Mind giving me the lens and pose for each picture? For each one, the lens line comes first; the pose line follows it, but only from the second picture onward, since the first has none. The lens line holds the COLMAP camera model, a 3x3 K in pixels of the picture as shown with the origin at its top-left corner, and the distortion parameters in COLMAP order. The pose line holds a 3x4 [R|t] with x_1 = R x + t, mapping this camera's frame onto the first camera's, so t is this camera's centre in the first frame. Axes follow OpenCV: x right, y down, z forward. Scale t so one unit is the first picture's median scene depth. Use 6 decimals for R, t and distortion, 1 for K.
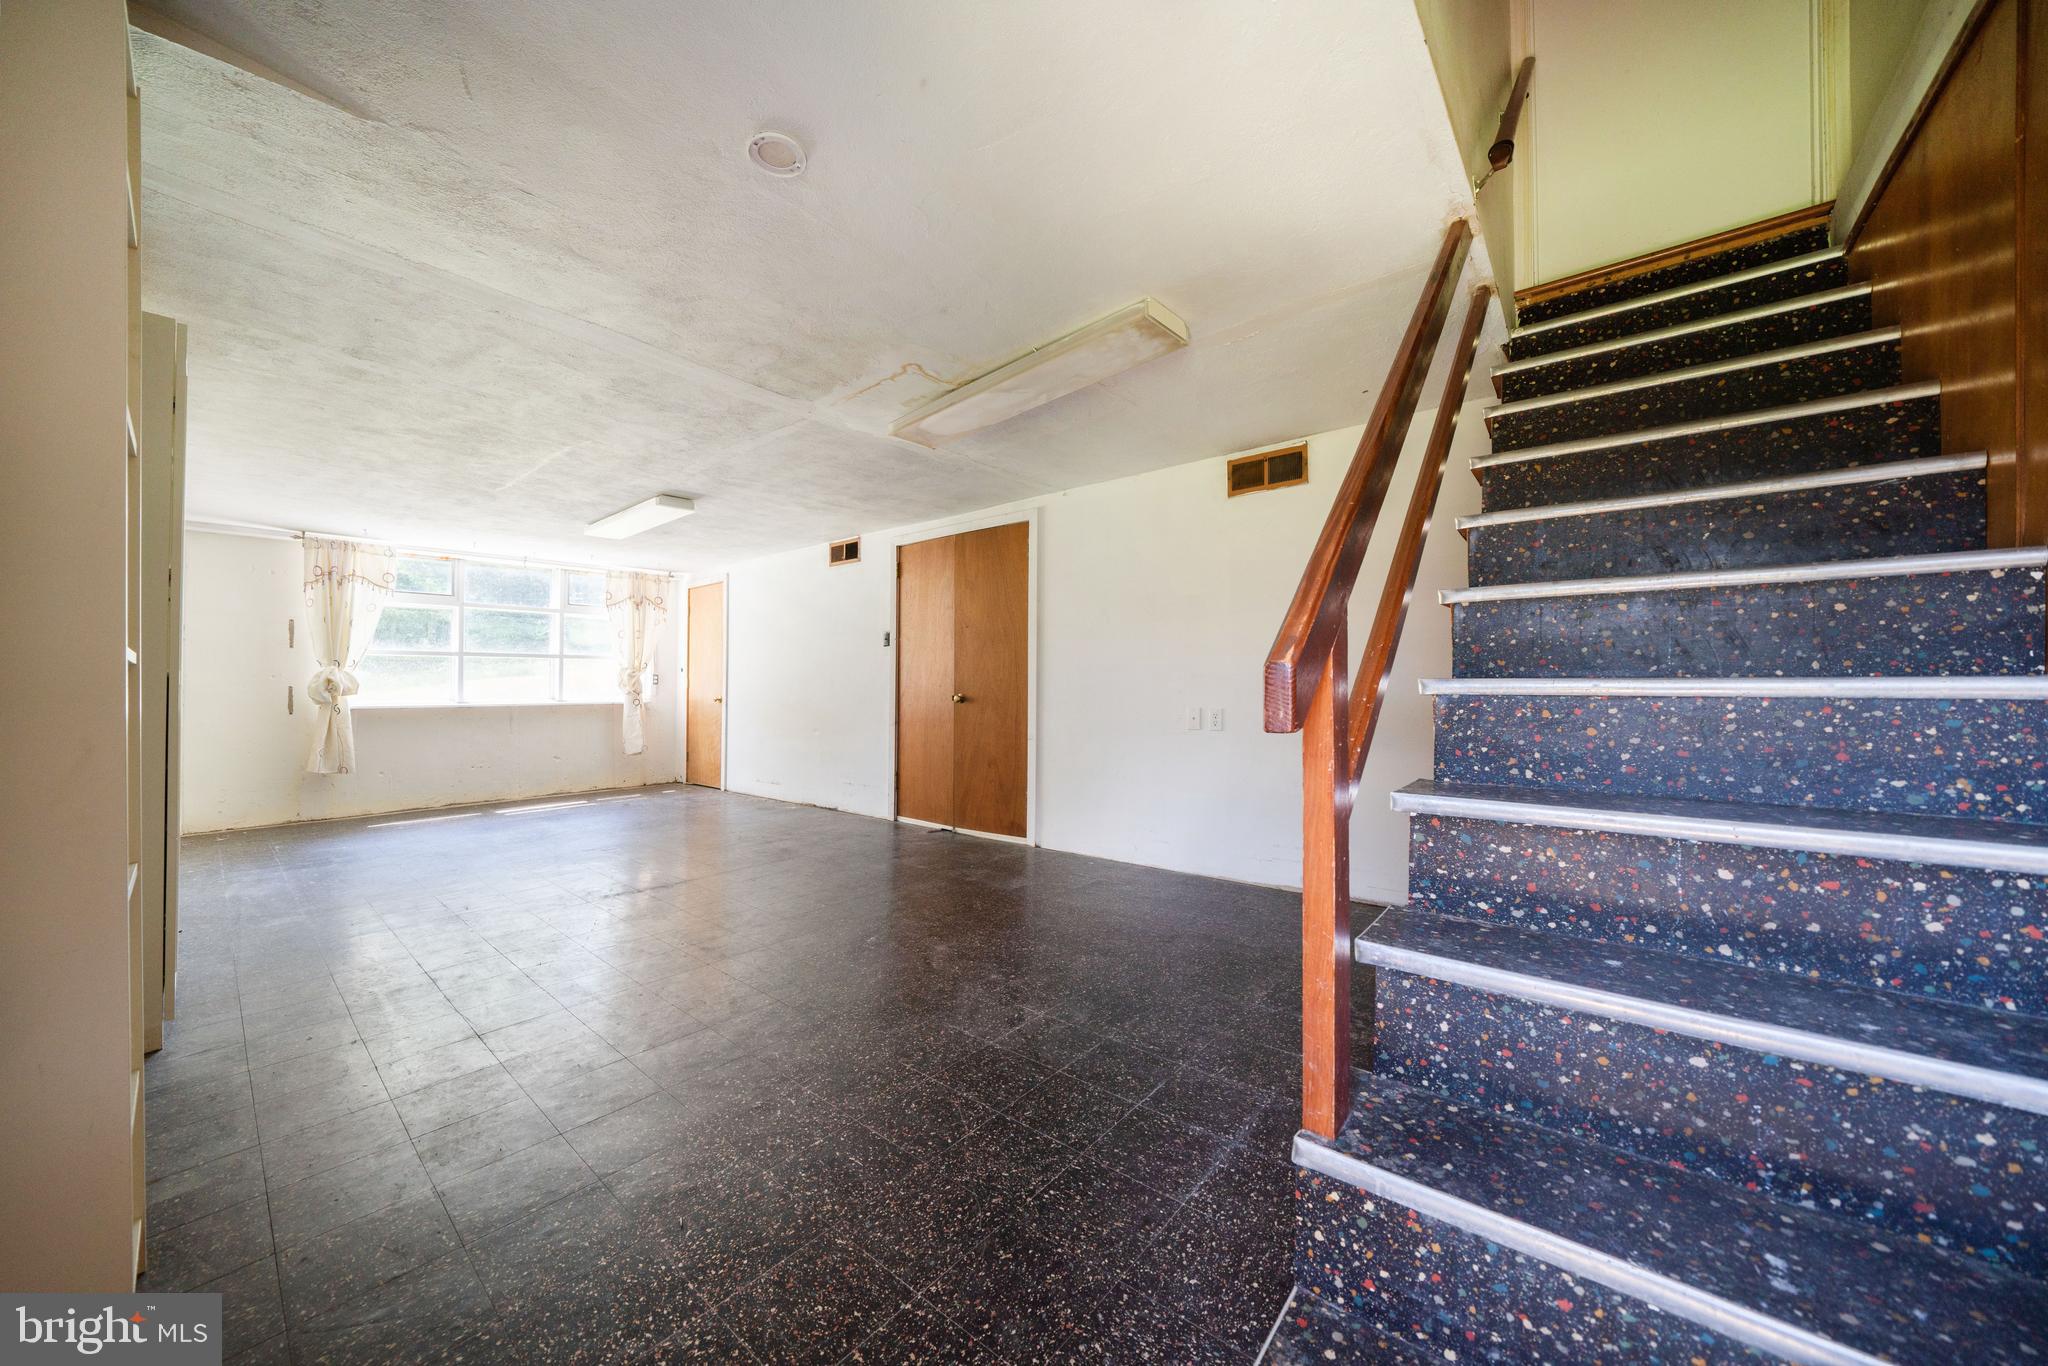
lens RADIAL K [[721.0, 0, 1024.0], [0, 721.0, 683.0], [0, 0, 1]] dist [-0.021620, -0.000010]
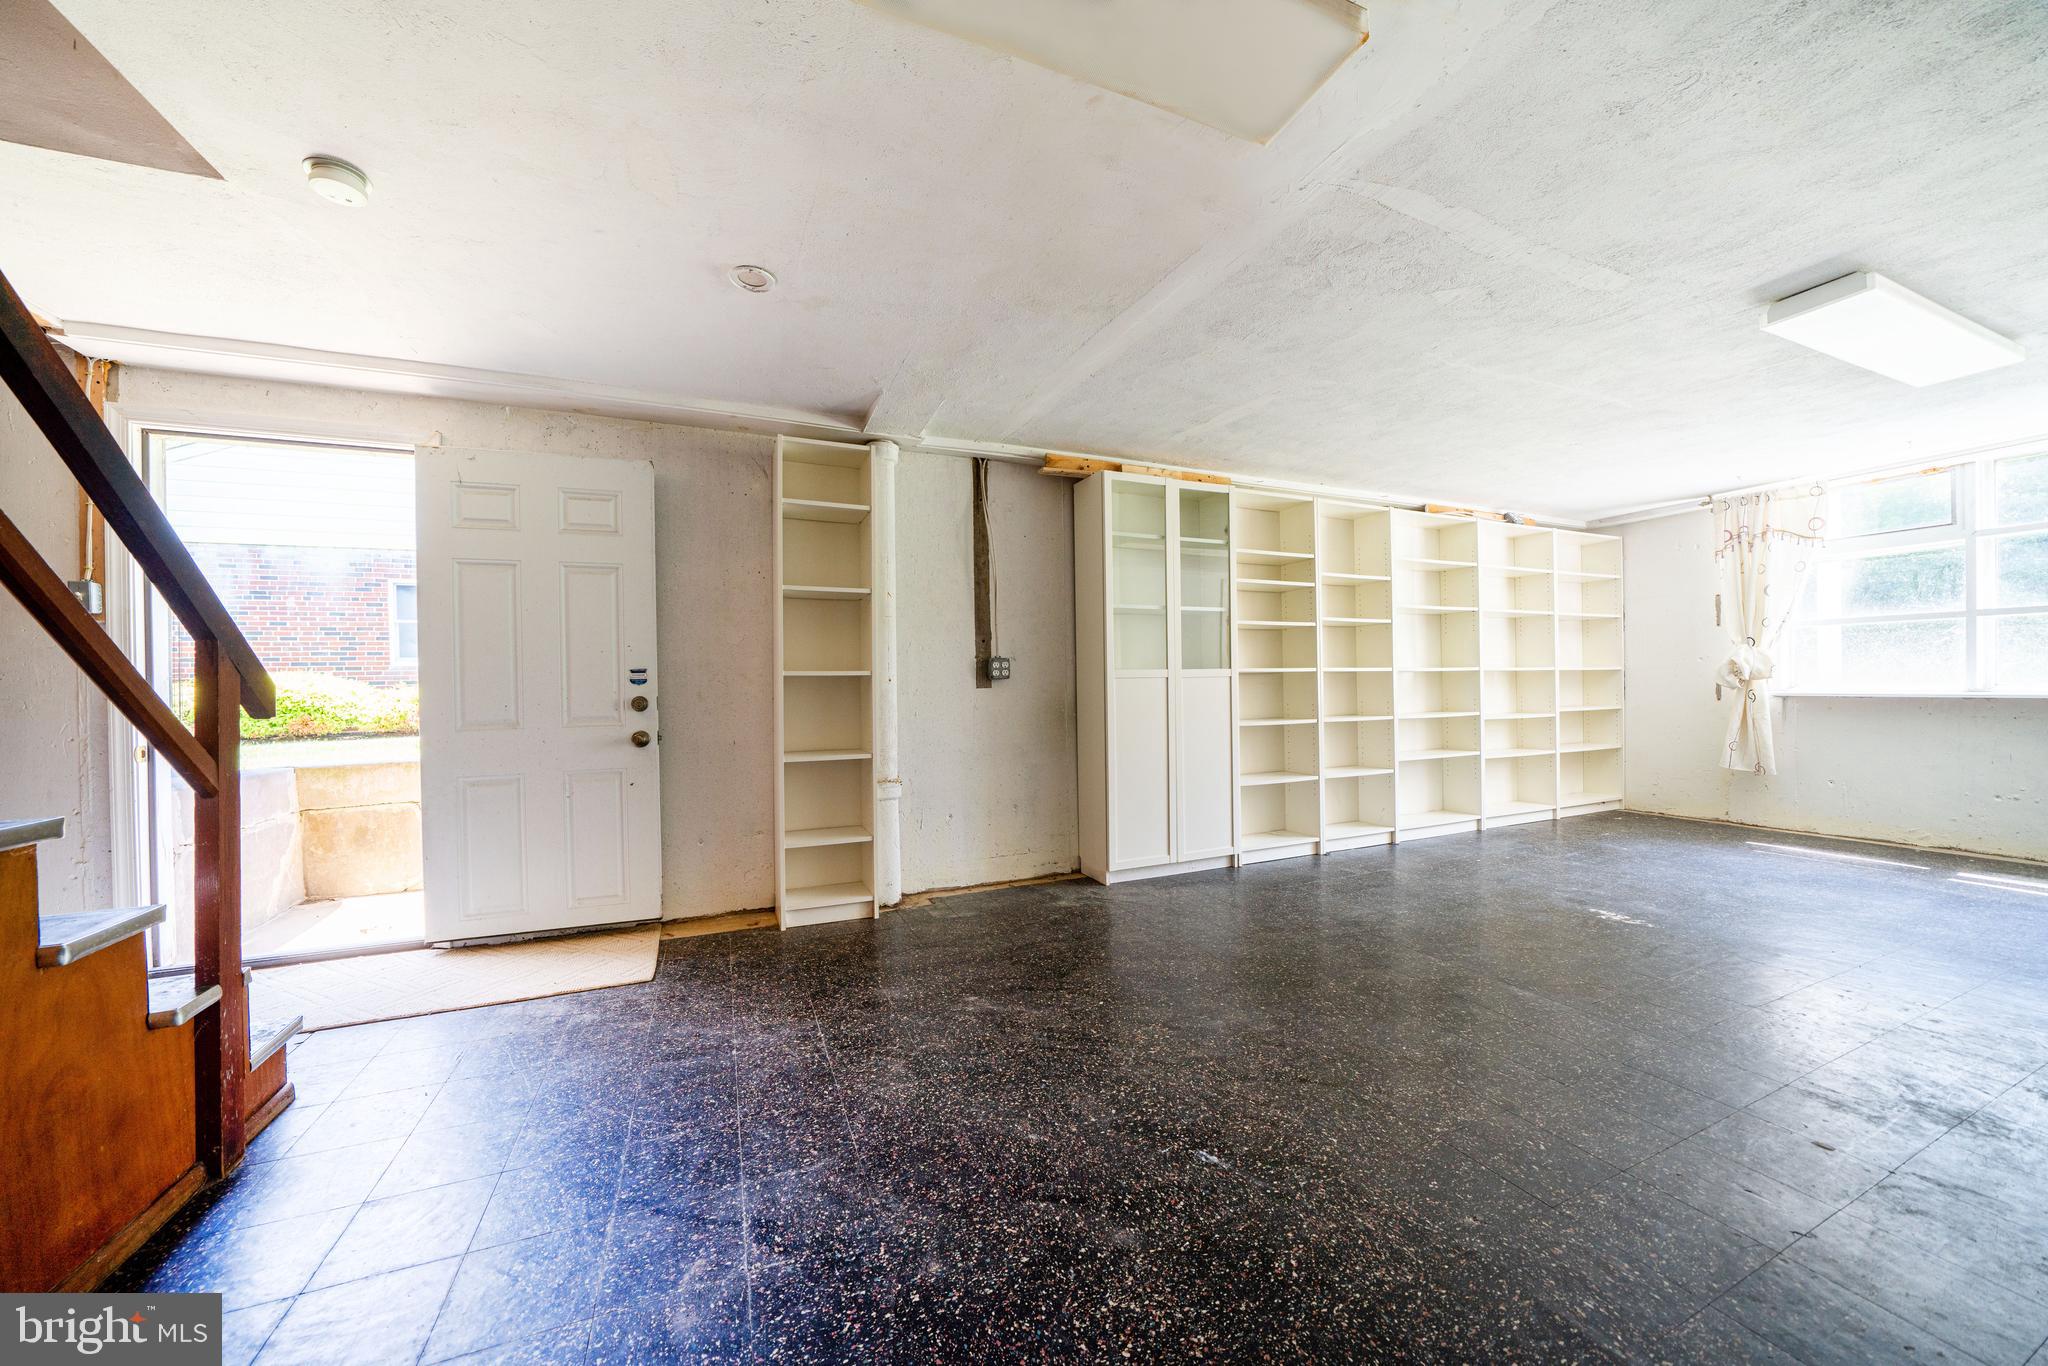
lens RADIAL K [[721.0, 0, 1024.0], [0, 721.0, 683.0], [0, 0, 1]] dist [-0.021620, -0.000010]
pose [[-0.478645, 0.014718, -0.877885, 0.179948], [0.020601, 0.999772, 0.005529, -0.000478], [0.877767, -0.015438, -0.478839, 0.654083]]
